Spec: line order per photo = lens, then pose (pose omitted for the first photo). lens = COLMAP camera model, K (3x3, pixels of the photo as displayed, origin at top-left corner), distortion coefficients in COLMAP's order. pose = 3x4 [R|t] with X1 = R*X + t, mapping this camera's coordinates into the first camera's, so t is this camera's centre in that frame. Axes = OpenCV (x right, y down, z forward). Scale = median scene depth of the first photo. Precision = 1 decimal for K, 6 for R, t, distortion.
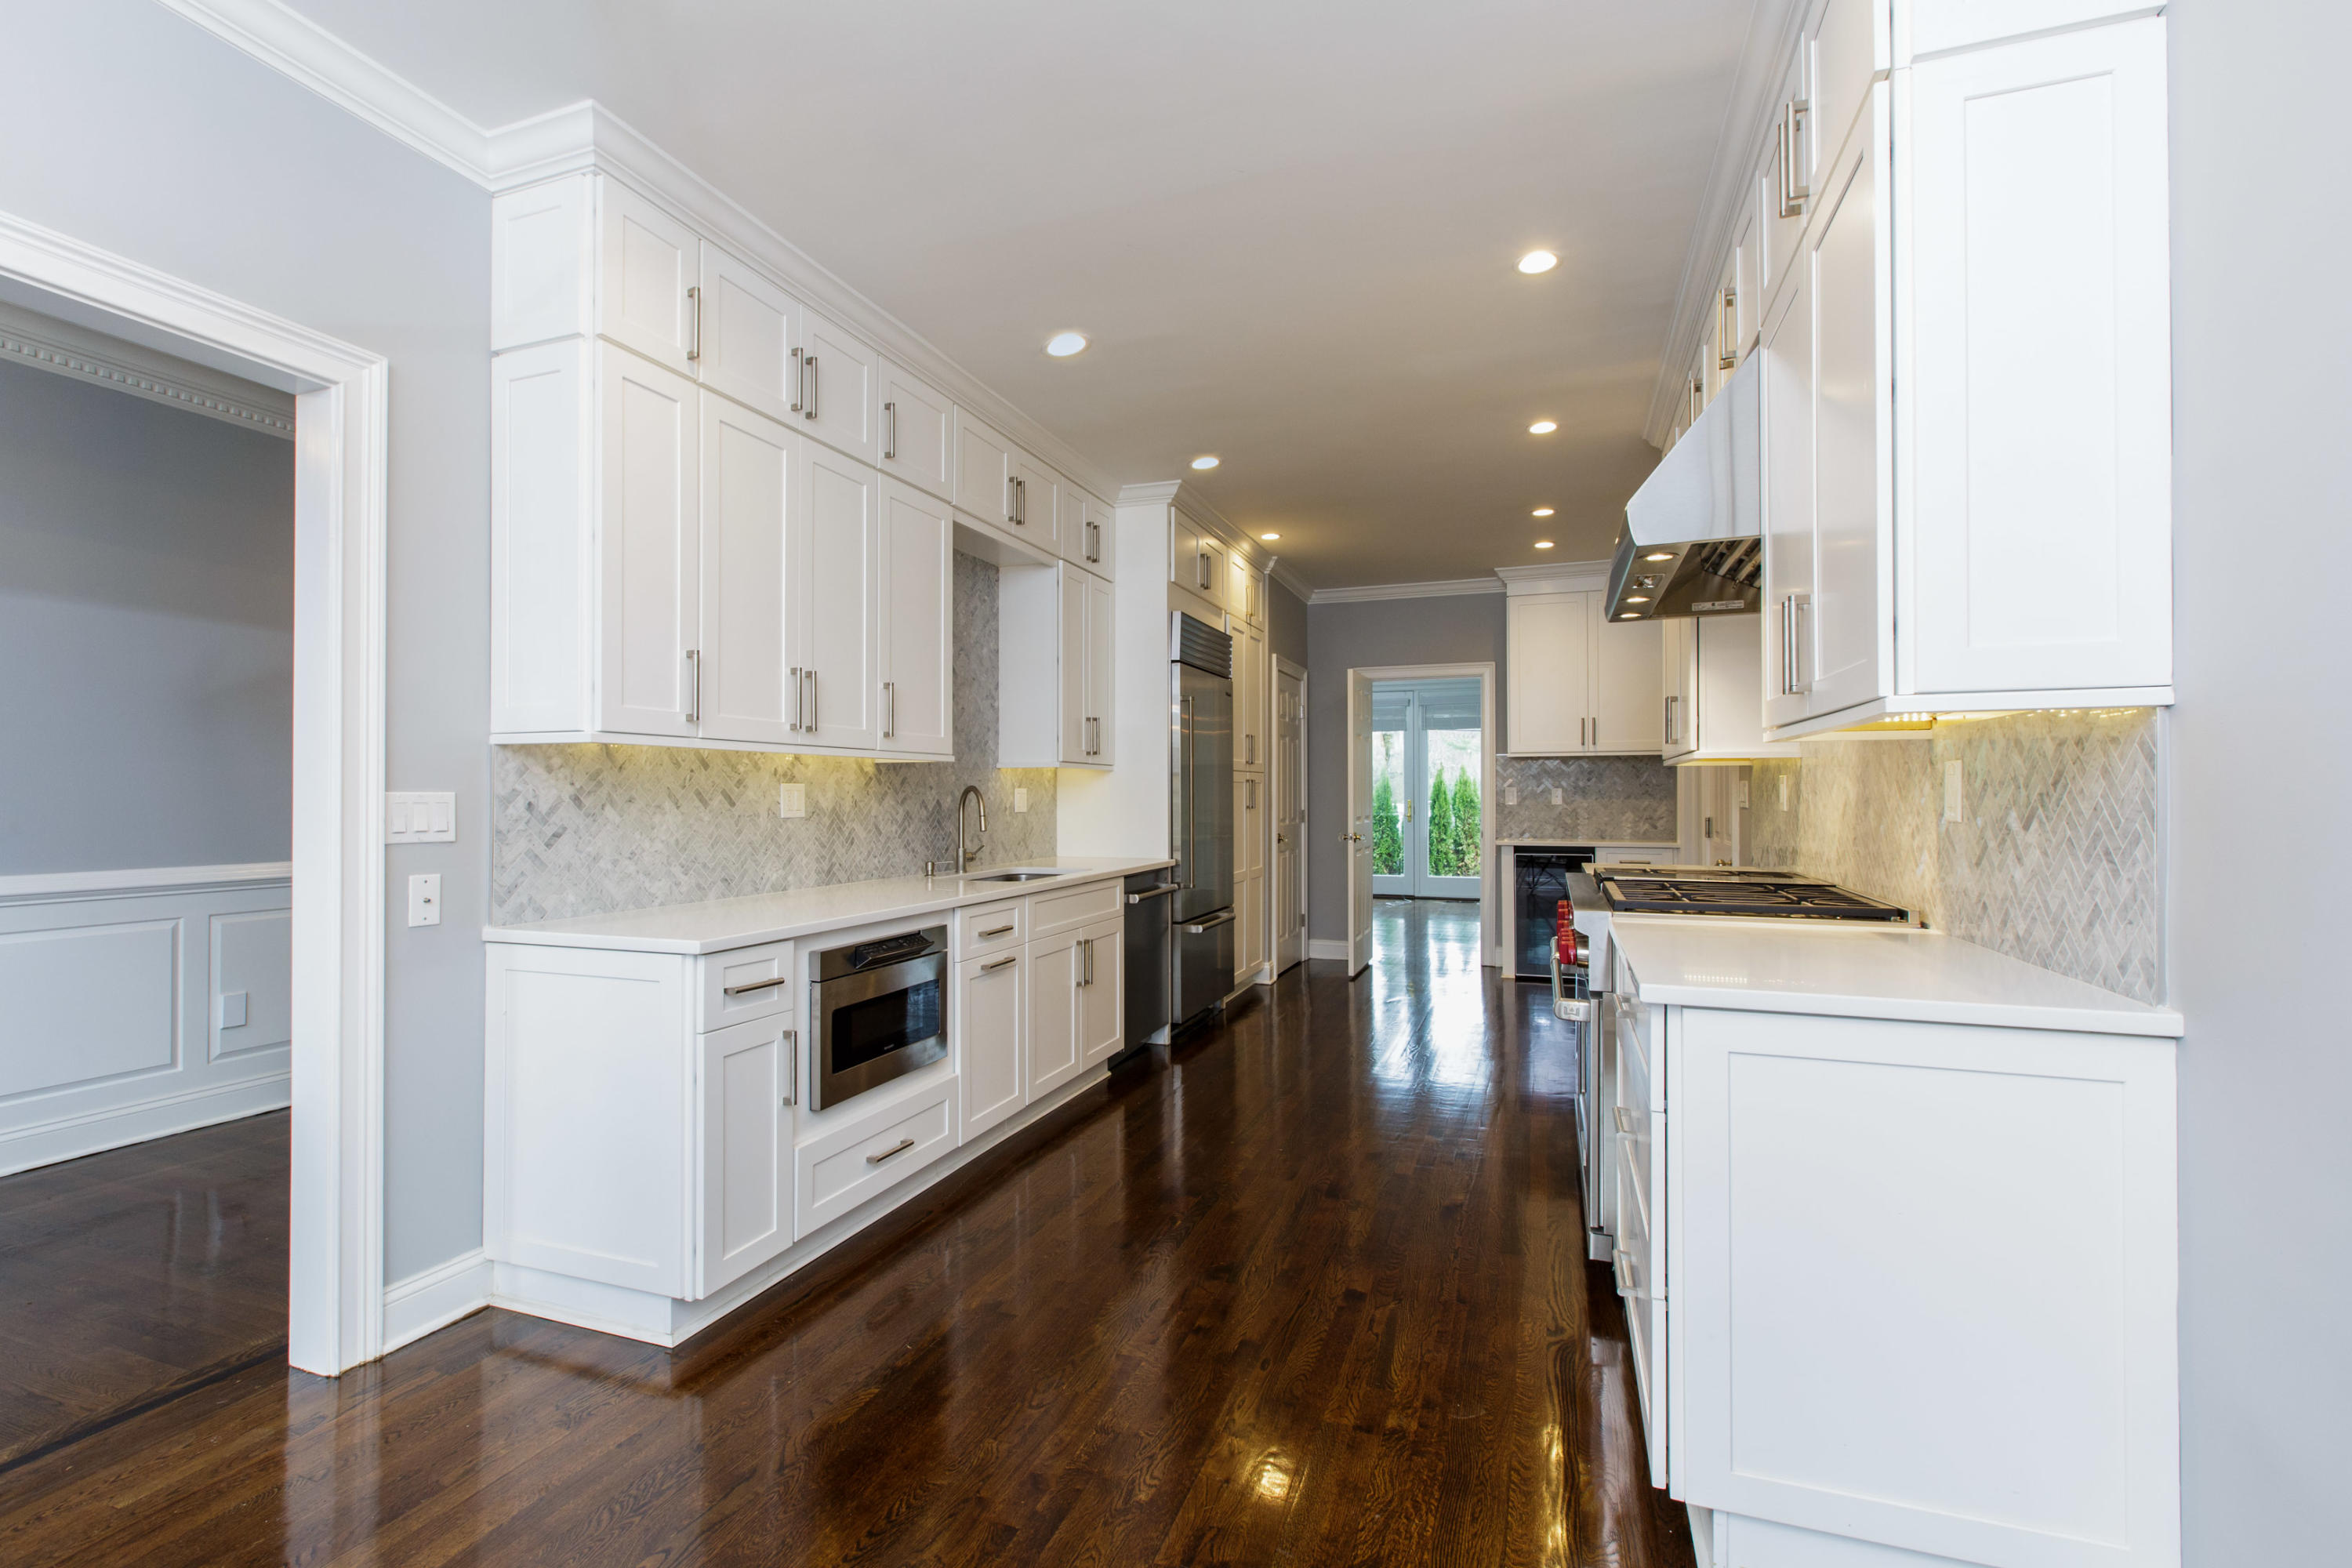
lens RADIAL K [[1093.7, 0, 1189.2], [0, 1093.7, 790.8], [0, 0, 1]] dist [-0.004686, -0.001281]
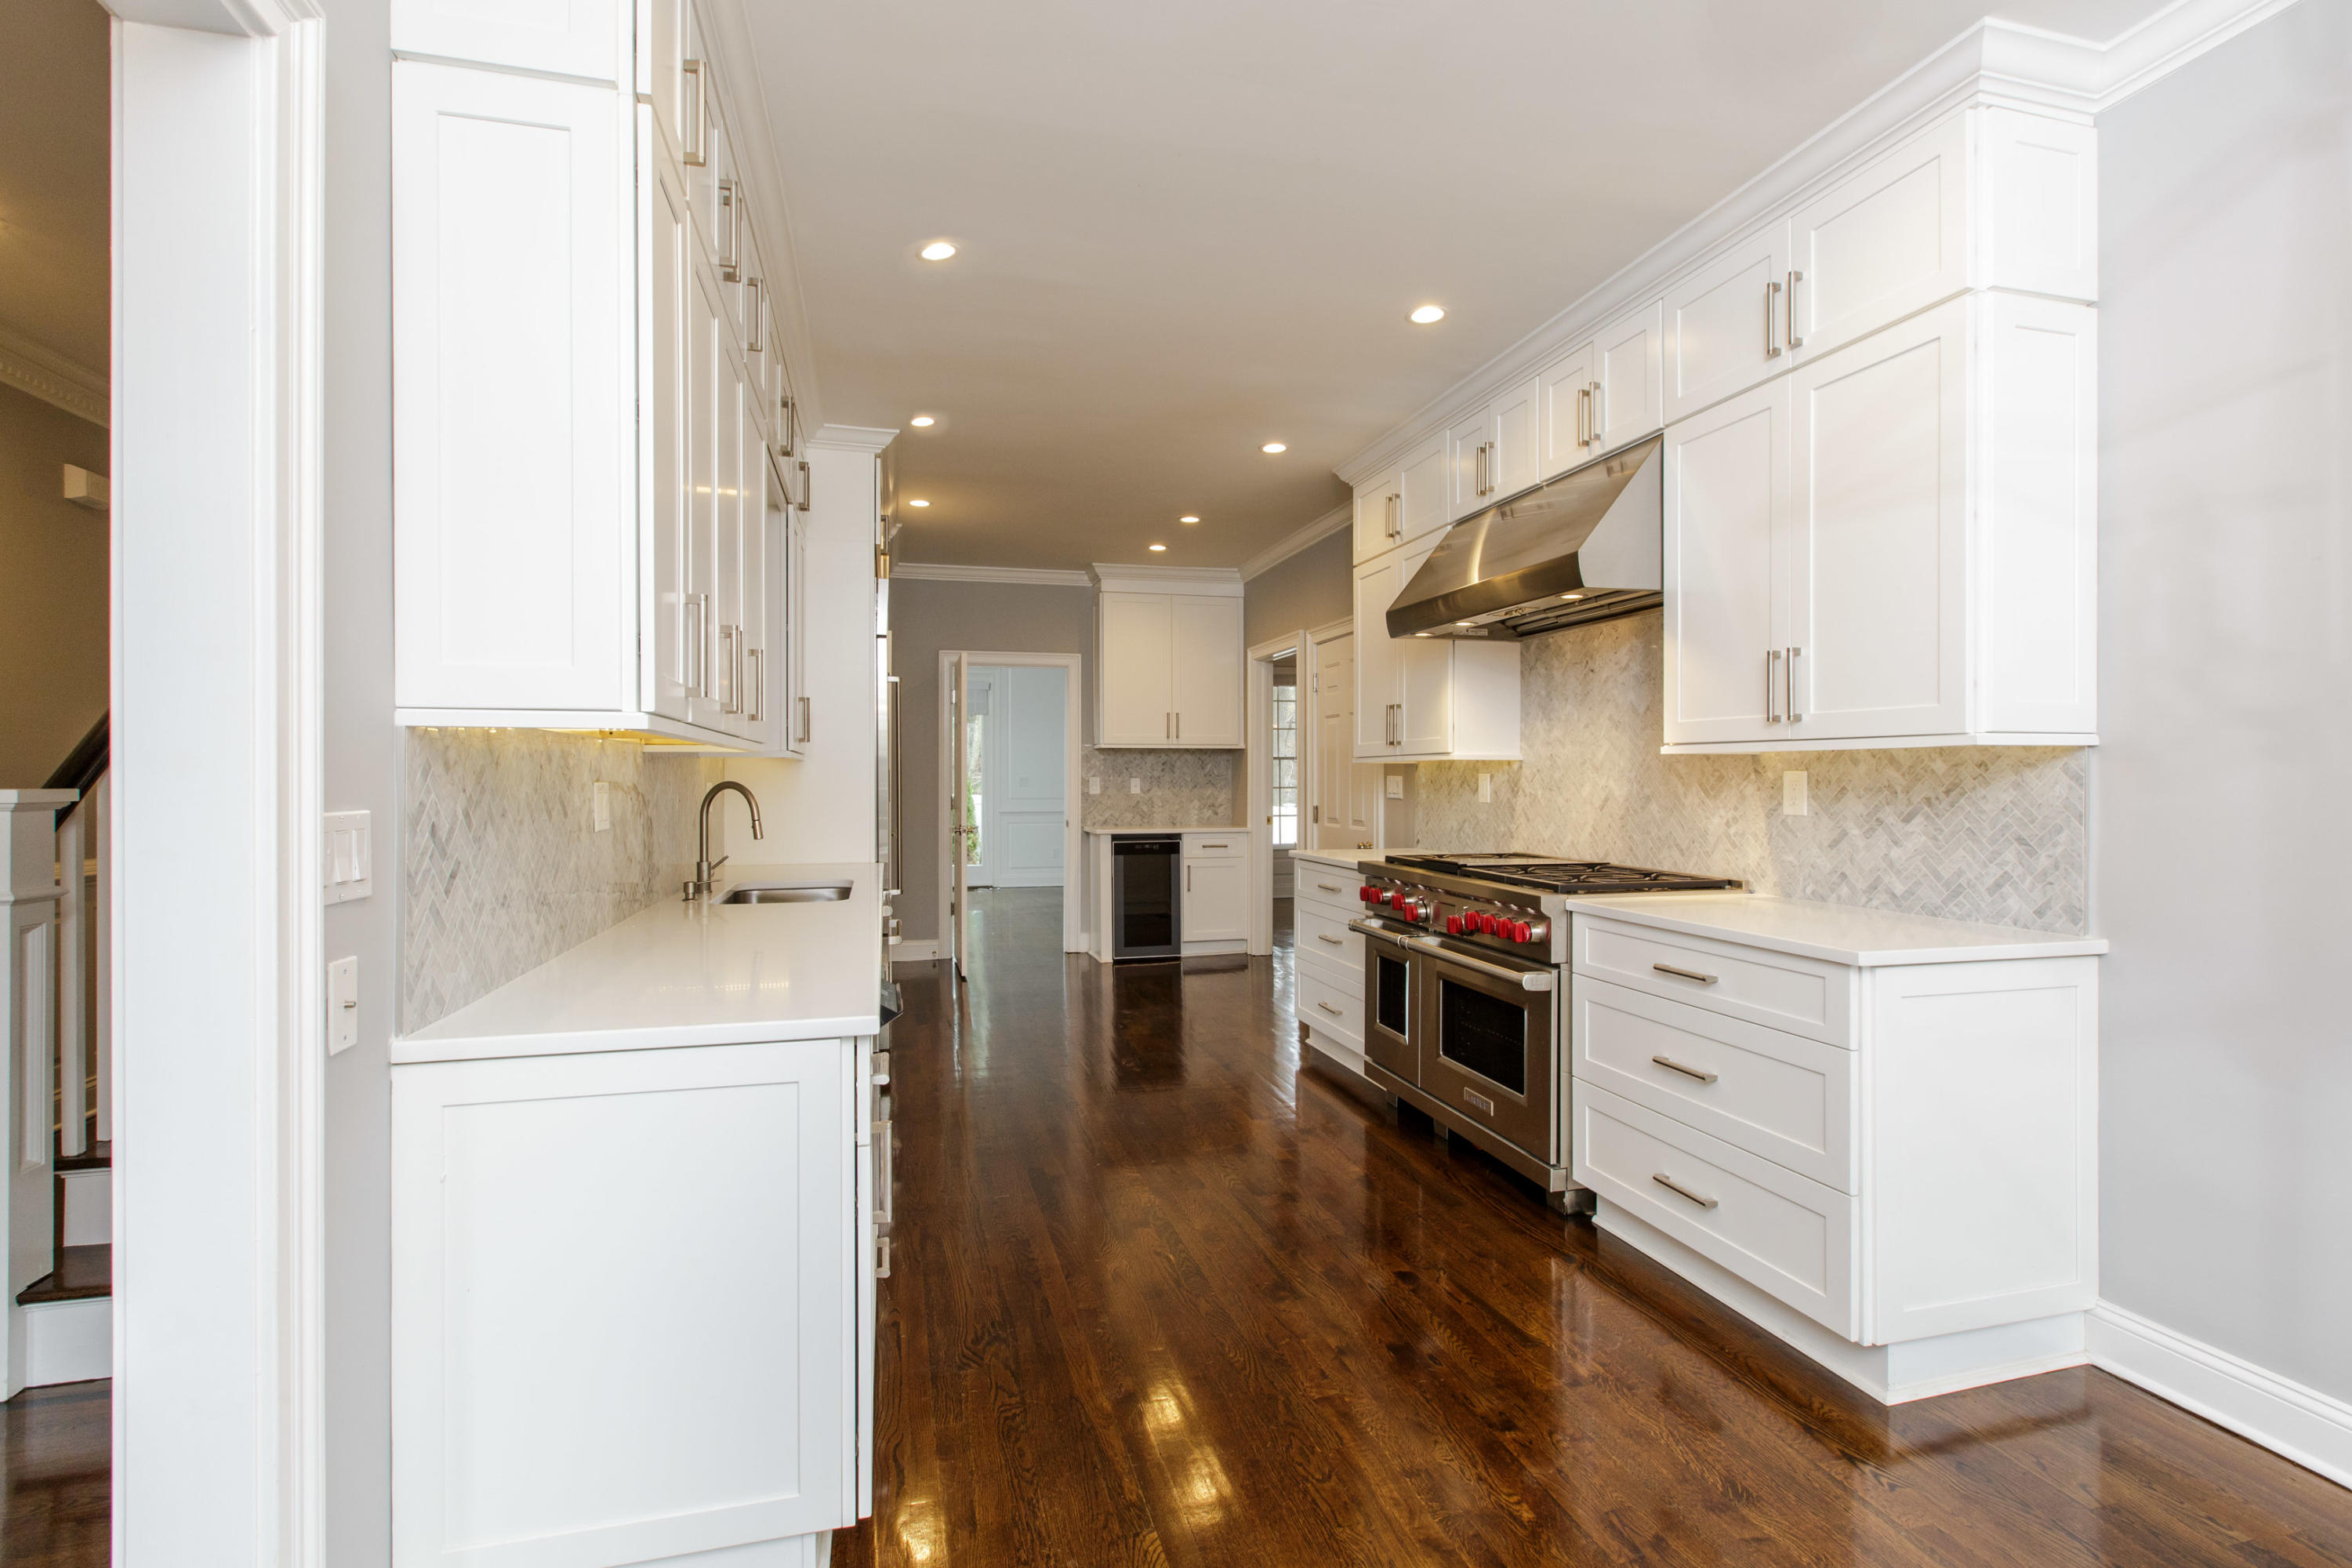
lens RADIAL K [[1093.7, 0, 1229.3], [0, 1093.7, 784.2], [0, 0, 1]] dist [-0.004686, -0.001281]
pose [[0.810341, -0.001907, 0.585956, -0.479817], [-0.004076, 0.999952, 0.008891, -0.014335], [-0.585945, -0.009594, 0.810294, 0.205887]]
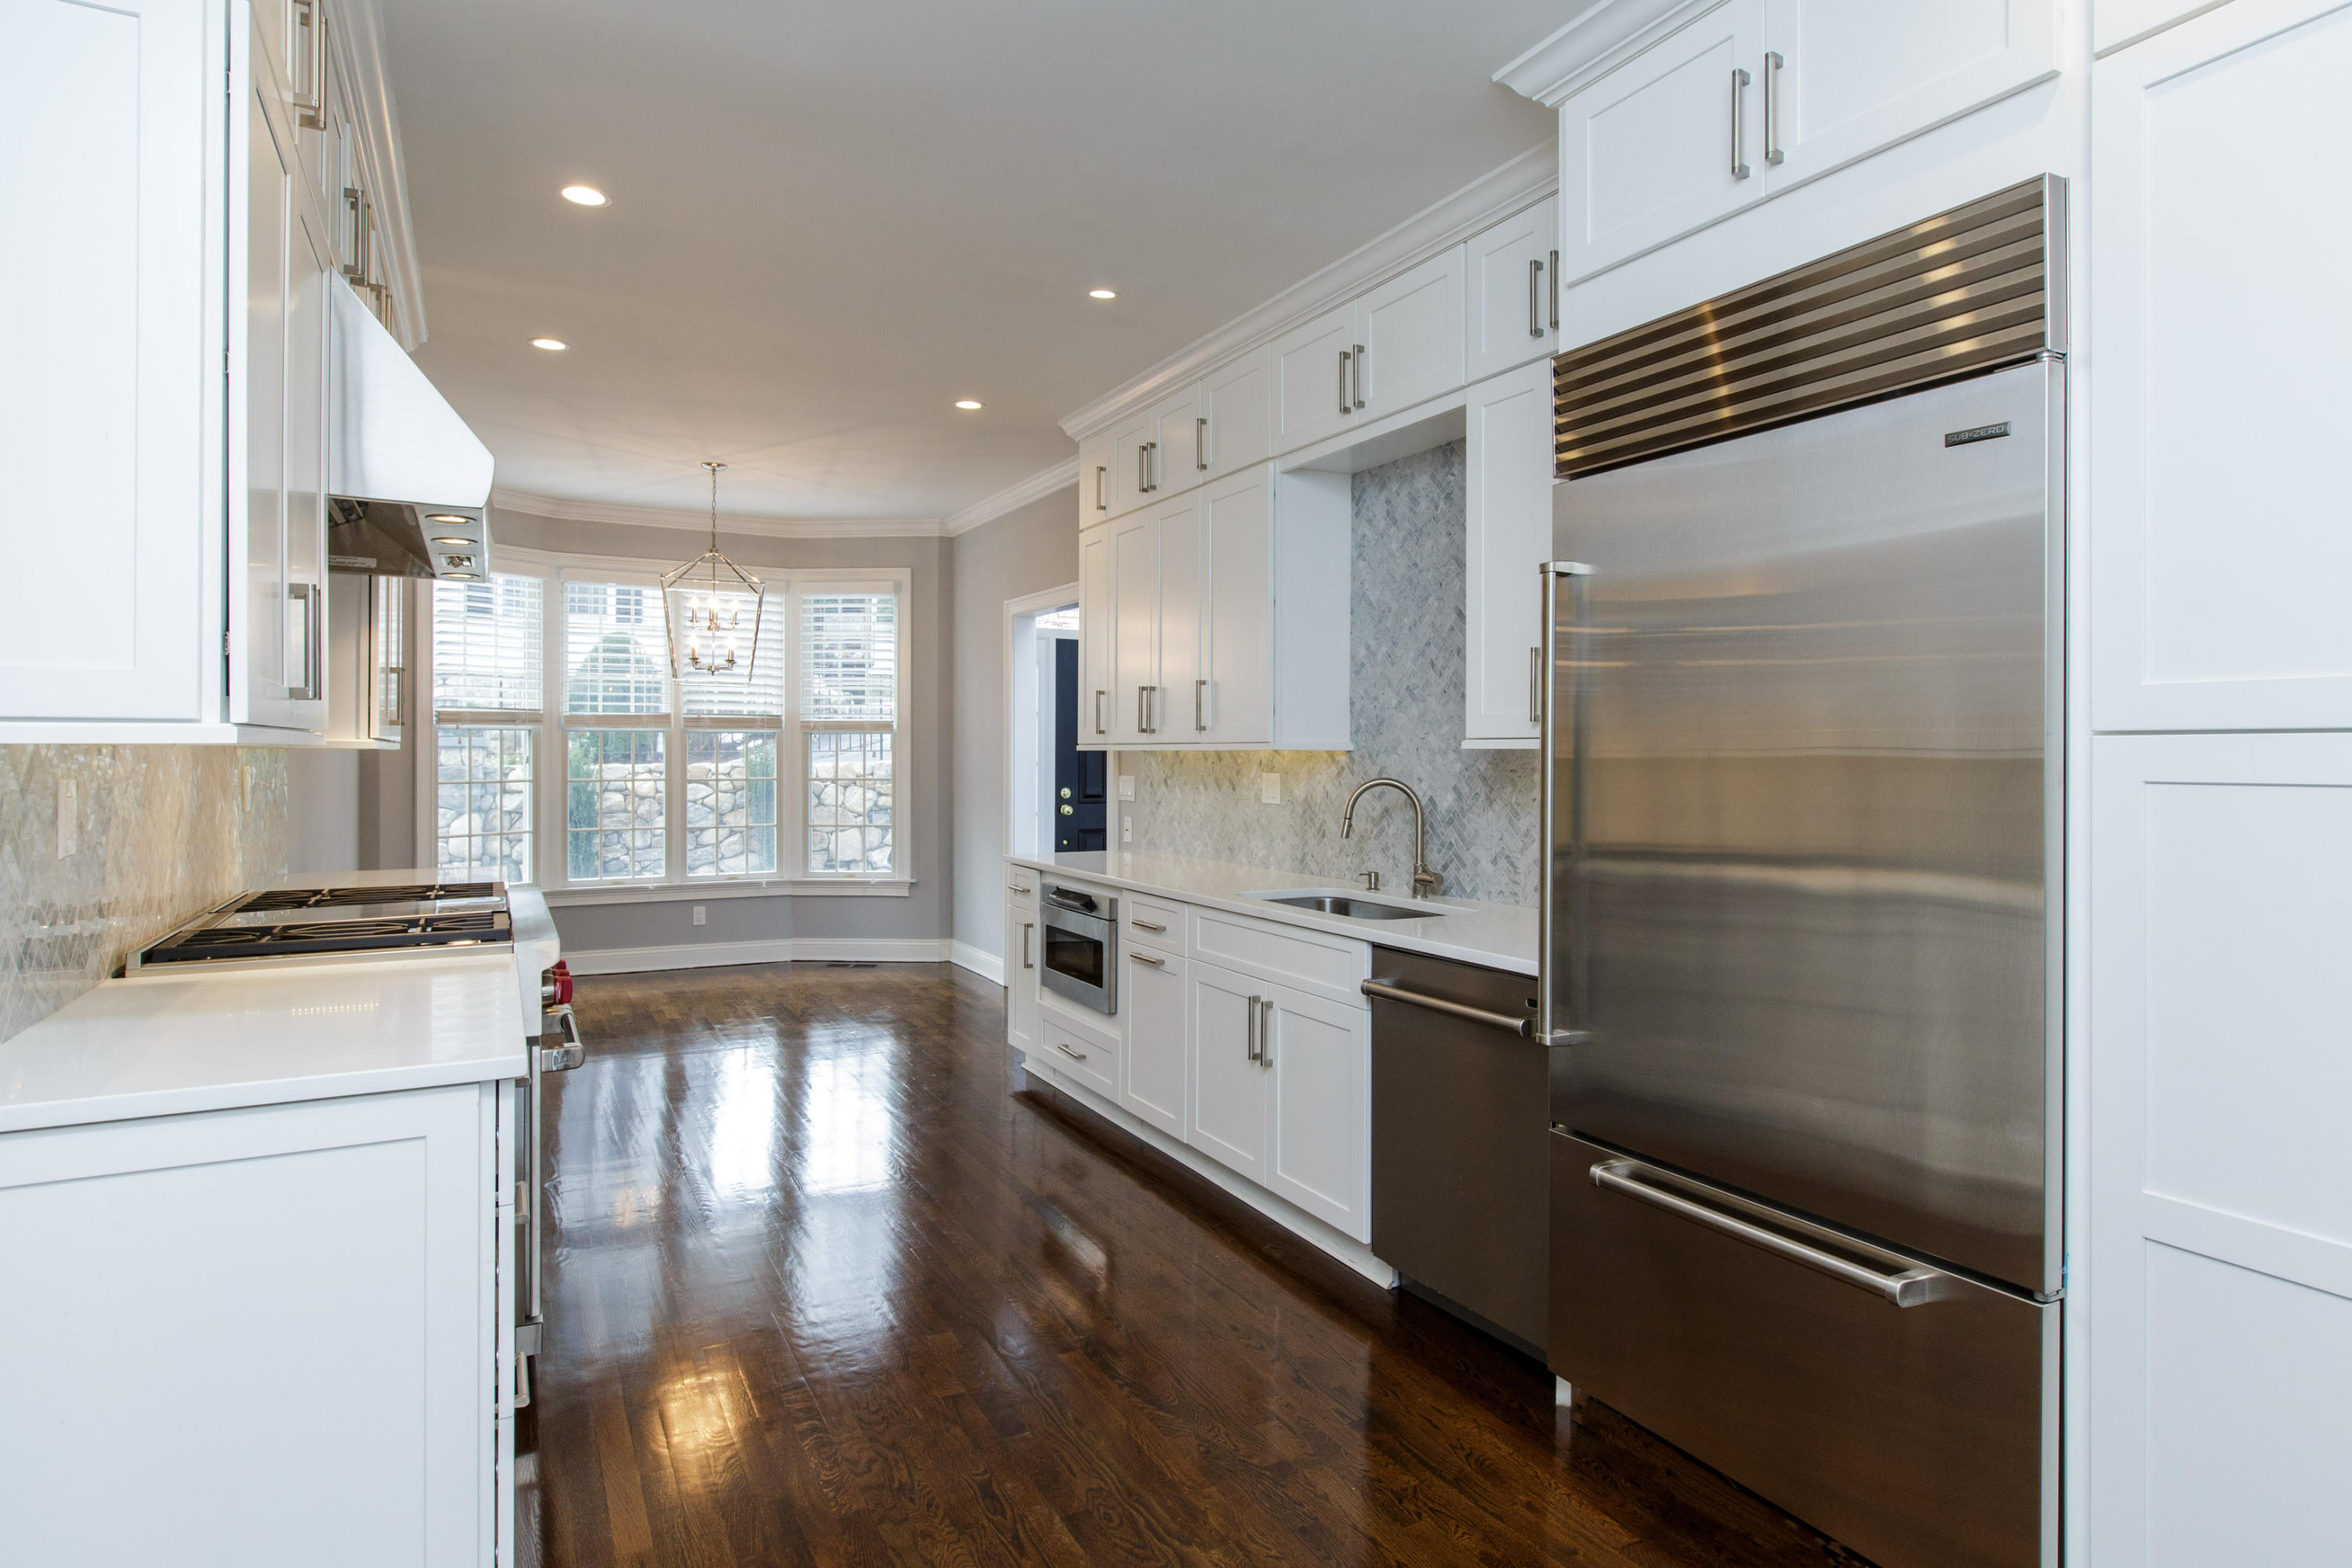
lens RADIAL K [[1314.7, 0, 1184.8], [0, 1314.7, 743.9], [0, 0, 1]] dist [-0.016470, 0.003177]
pose [[-0.686103, -0.003453, -0.727496, 0.713115], [0.003133, 0.999965, -0.007701, -0.028070], [0.727497, -0.007563, -0.686069, 1.983371]]
